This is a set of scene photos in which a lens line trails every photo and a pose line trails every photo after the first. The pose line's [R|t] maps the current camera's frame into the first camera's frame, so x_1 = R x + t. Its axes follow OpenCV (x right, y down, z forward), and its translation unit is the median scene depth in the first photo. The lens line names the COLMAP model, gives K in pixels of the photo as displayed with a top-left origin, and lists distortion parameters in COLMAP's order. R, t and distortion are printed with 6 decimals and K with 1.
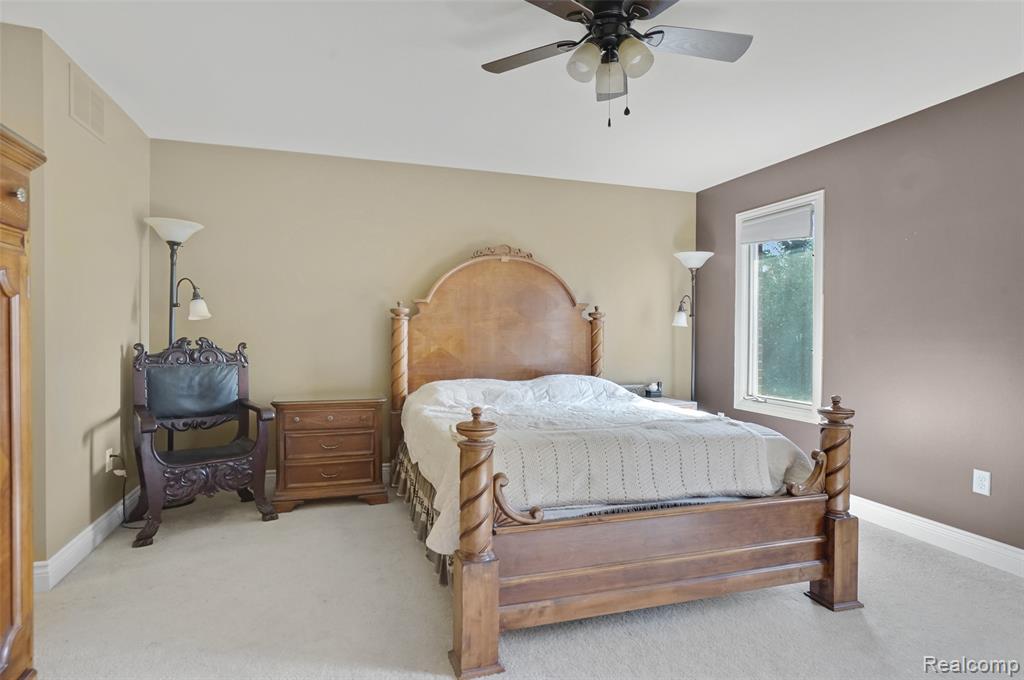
lens RADIAL K [[545.2, 0, 510.3], [0, 545.2, 330.2], [0, 0, 1]] dist [-0.048863, 0.031130]
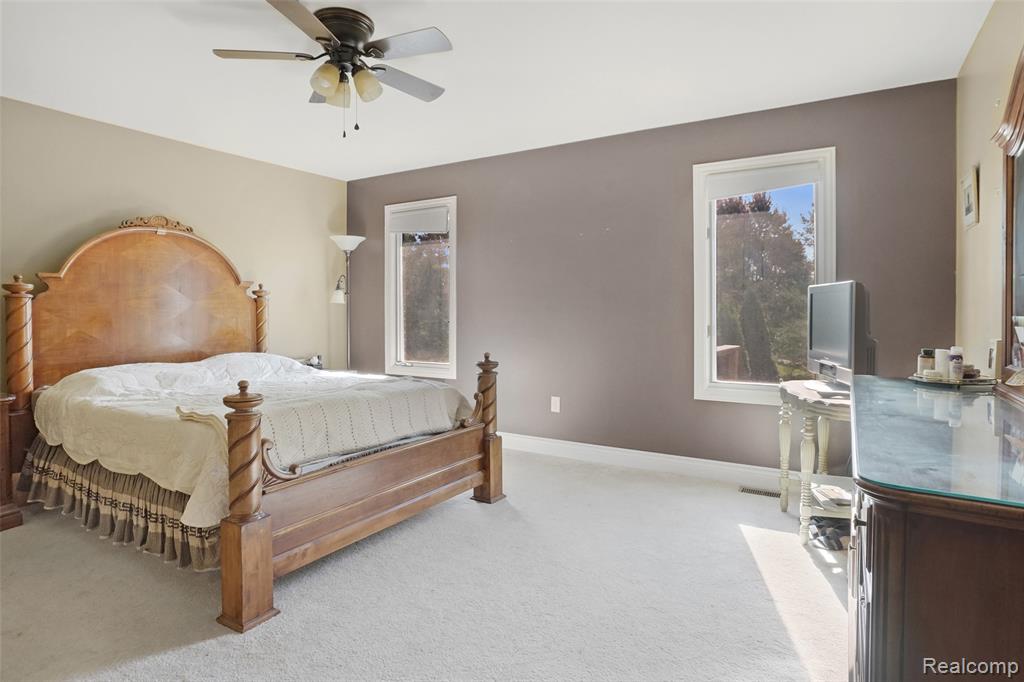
lens RADIAL K [[557.9, 0, 506.8], [0, 557.9, 308.3], [0, 0, 1]] dist [-0.040049, 0.026996]
pose [[0.761555, -0.013394, 0.647962, -0.301456], [0.010725, 0.999910, 0.008065, -0.005035], [-0.648012, 0.000807, 0.761630, -0.145246]]
